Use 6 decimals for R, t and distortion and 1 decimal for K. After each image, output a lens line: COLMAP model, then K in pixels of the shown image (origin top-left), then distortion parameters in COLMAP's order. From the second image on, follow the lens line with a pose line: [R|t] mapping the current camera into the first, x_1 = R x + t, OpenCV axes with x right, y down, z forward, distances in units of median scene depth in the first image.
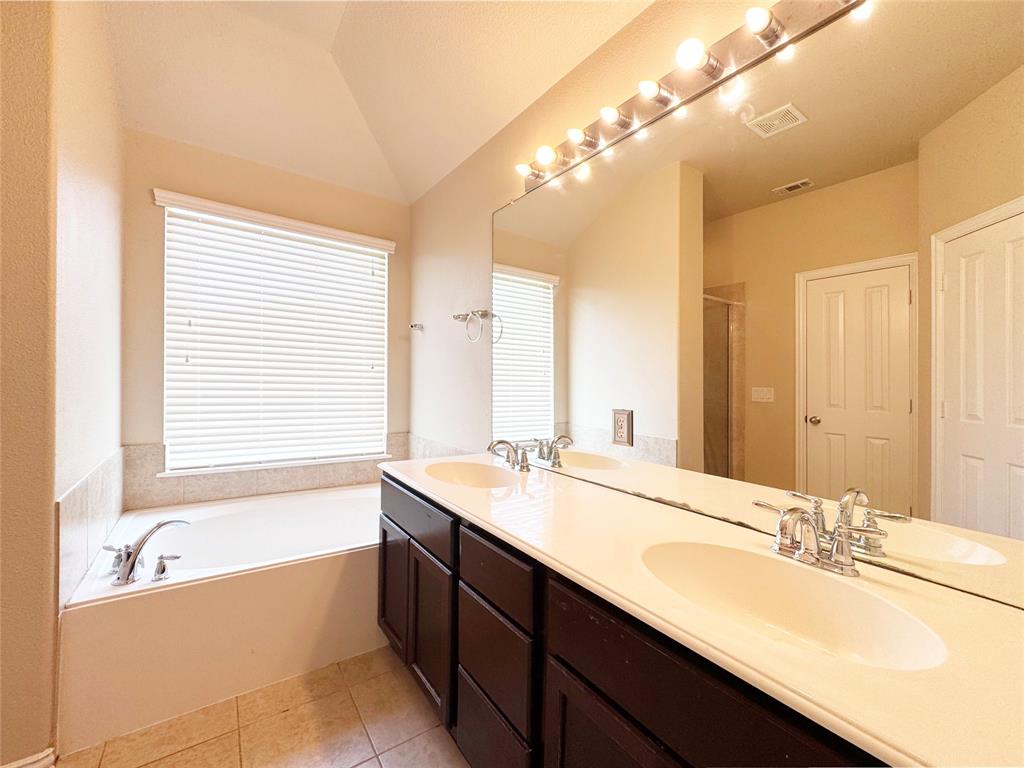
lens RADIAL K [[423.4, 0, 512.7], [0, 423.4, 380.1], [0, 0, 1]] dist [-0.001115, -0.003529]
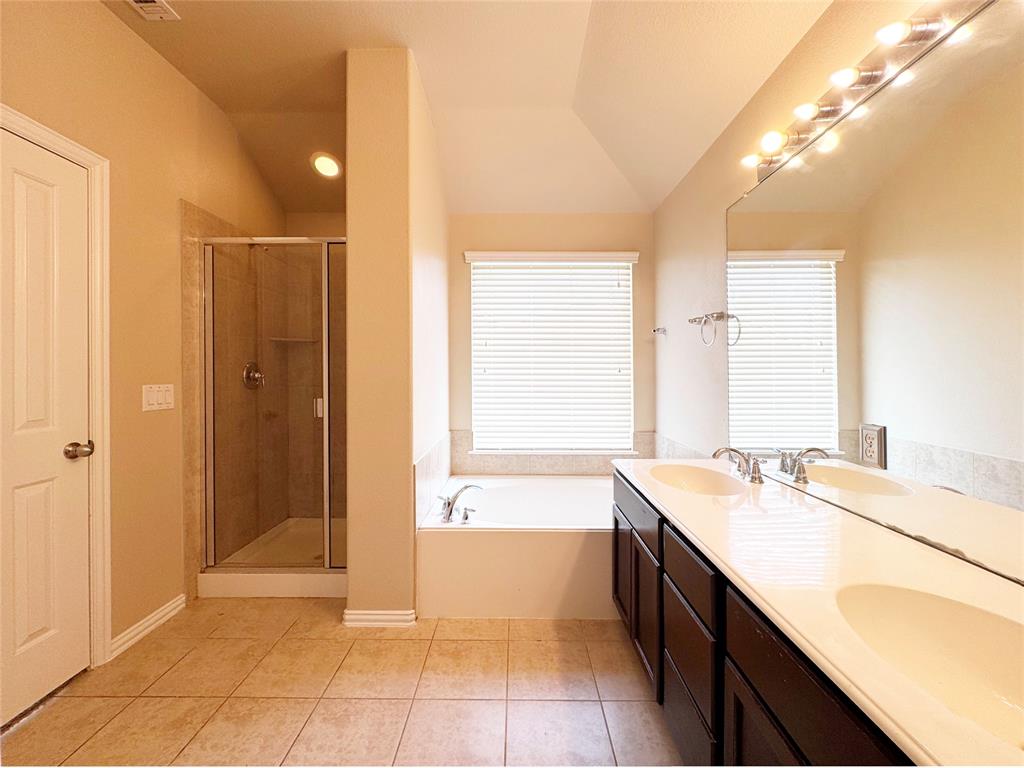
lens RADIAL K [[418.6, 0, 512.0], [0, 418.6, 384.0], [0, 0, 1]] dist [0.000823, 0.000146]
pose [[0.807168, -0.010192, -0.590234, 0.140641], [0.022987, 0.999635, 0.014175, -0.030368], [0.589874, -0.025009, 0.807108, -0.070013]]
